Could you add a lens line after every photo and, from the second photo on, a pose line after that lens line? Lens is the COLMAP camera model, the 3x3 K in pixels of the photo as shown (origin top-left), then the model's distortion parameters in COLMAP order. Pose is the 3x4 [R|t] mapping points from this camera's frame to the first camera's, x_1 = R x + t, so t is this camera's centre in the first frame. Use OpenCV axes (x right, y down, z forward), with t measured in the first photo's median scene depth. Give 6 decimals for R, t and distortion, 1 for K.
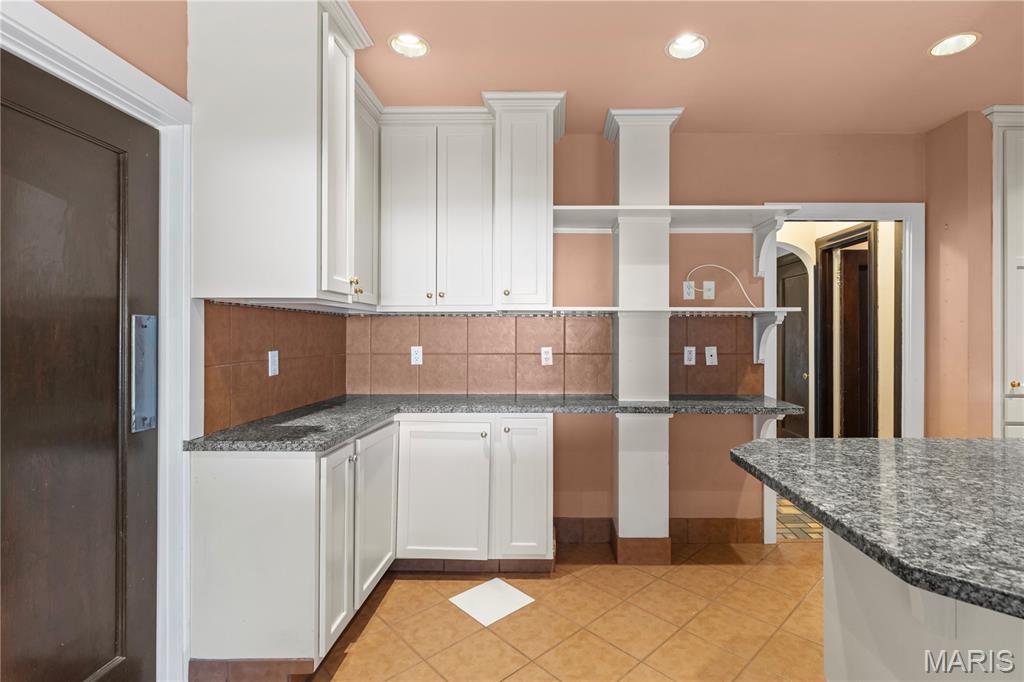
lens RADIAL K [[482.7, 0, 543.3], [0, 482.7, 336.9], [0, 0, 1]] dist [0.001003, 0.000003]
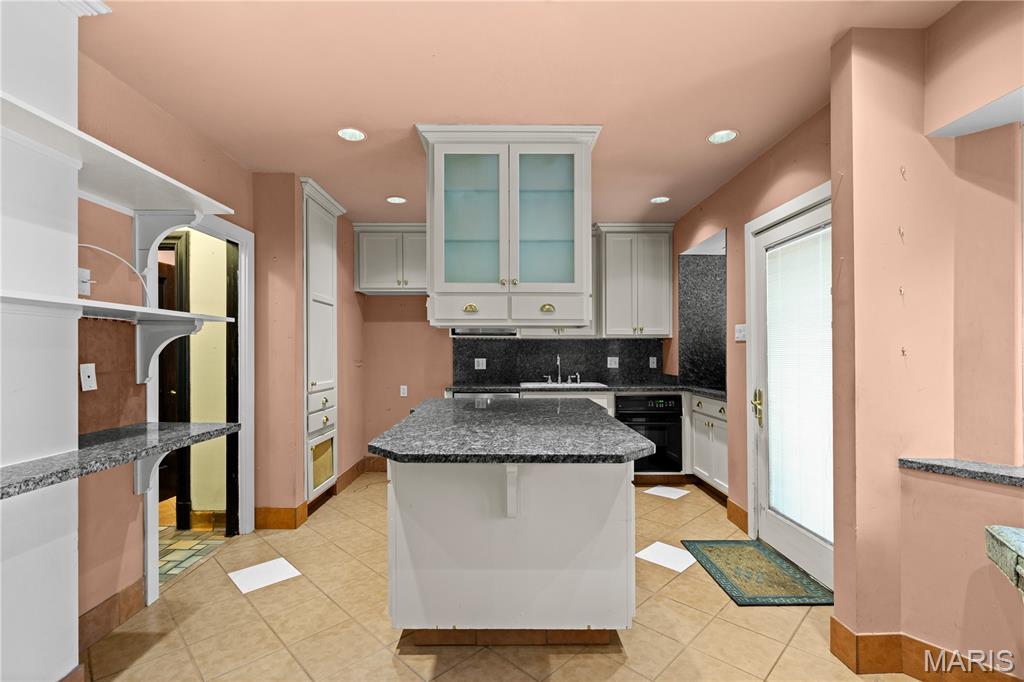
lens RADIAL K [[470.8, 0, 518.5], [0, 470.8, 350.0], [0, 0, 1]] dist [0.000049, -0.000109]
pose [[-0.034677, 0.001195, 0.999398, -0.380391], [0.002356, 0.999997, -0.001114, 0.003049], [-0.999396, 0.002316, -0.034680, 0.442857]]
